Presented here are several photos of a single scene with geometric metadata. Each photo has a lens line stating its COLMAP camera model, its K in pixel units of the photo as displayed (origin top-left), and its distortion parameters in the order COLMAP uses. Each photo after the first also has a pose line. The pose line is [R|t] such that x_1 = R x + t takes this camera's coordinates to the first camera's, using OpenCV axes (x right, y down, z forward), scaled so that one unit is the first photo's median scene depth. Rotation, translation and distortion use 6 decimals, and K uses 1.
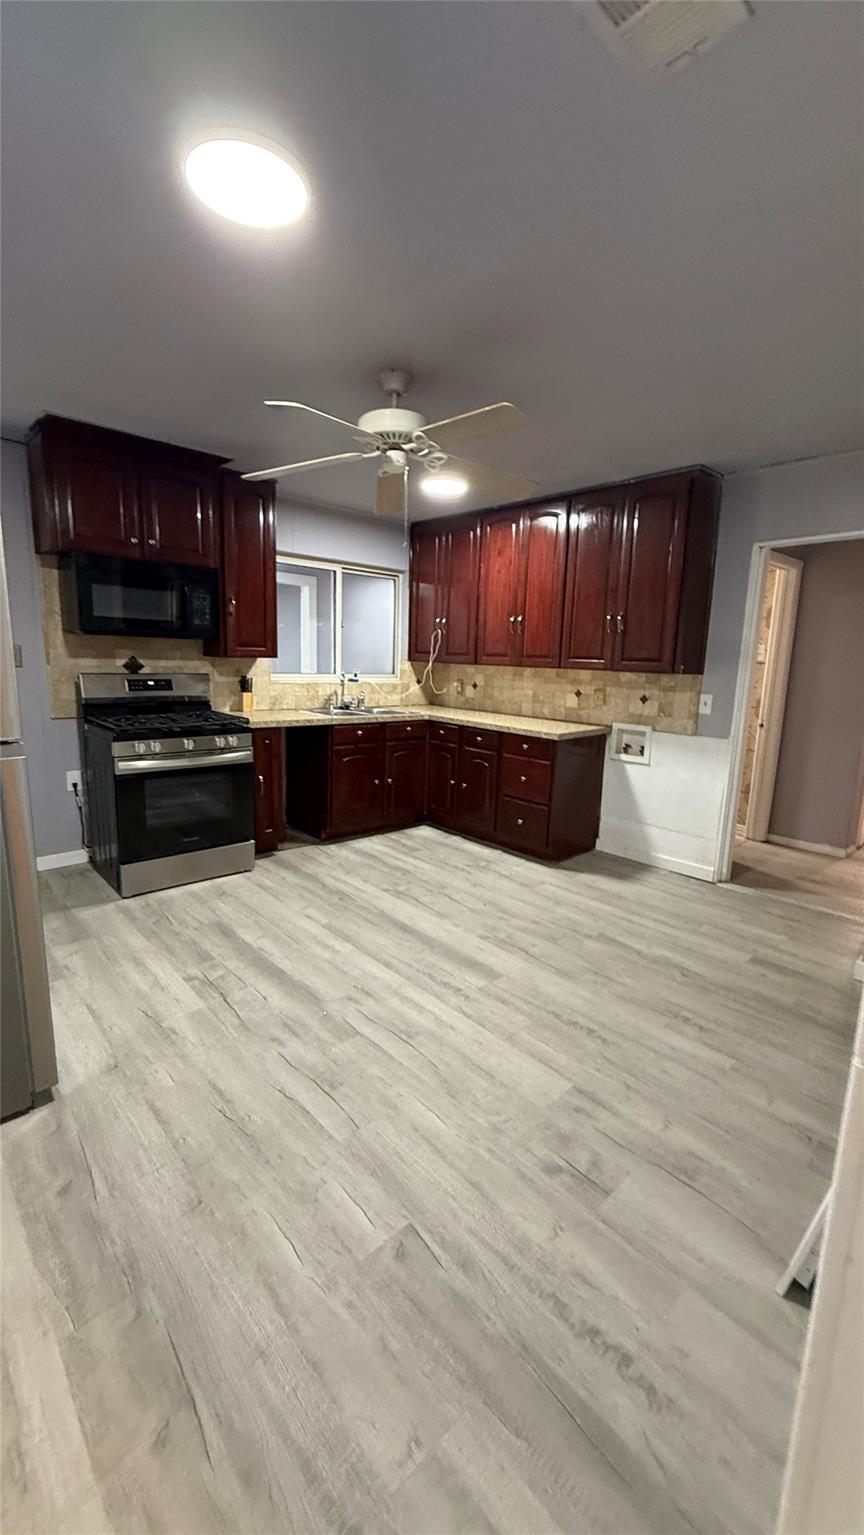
lens RADIAL K [[617.3, 0, 433.9], [0, 617.3, 766.6], [0, 0, 1]] dist [-0.001475, 0.000782]
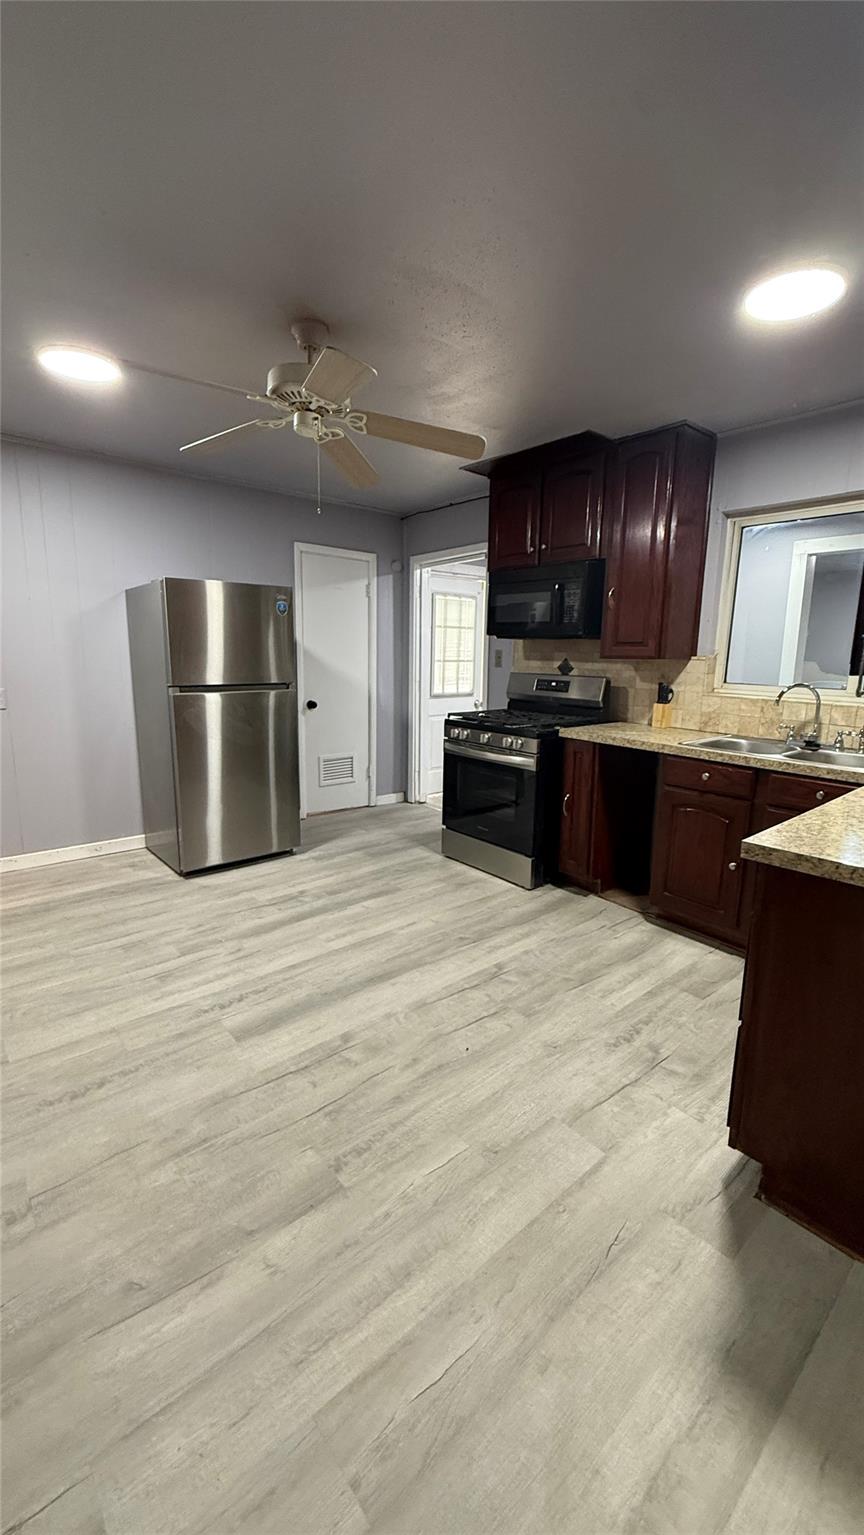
lens RADIAL K [[617.3, 0, 426.3], [0, 617.3, 761.8], [0, 0, 1]] dist [-0.001475, 0.000782]
pose [[-0.042232, 0.140787, -0.989139, 0.680752], [-0.202816, 0.968201, 0.146466, -0.136467], [0.978306, 0.206799, -0.012335, 0.968823]]
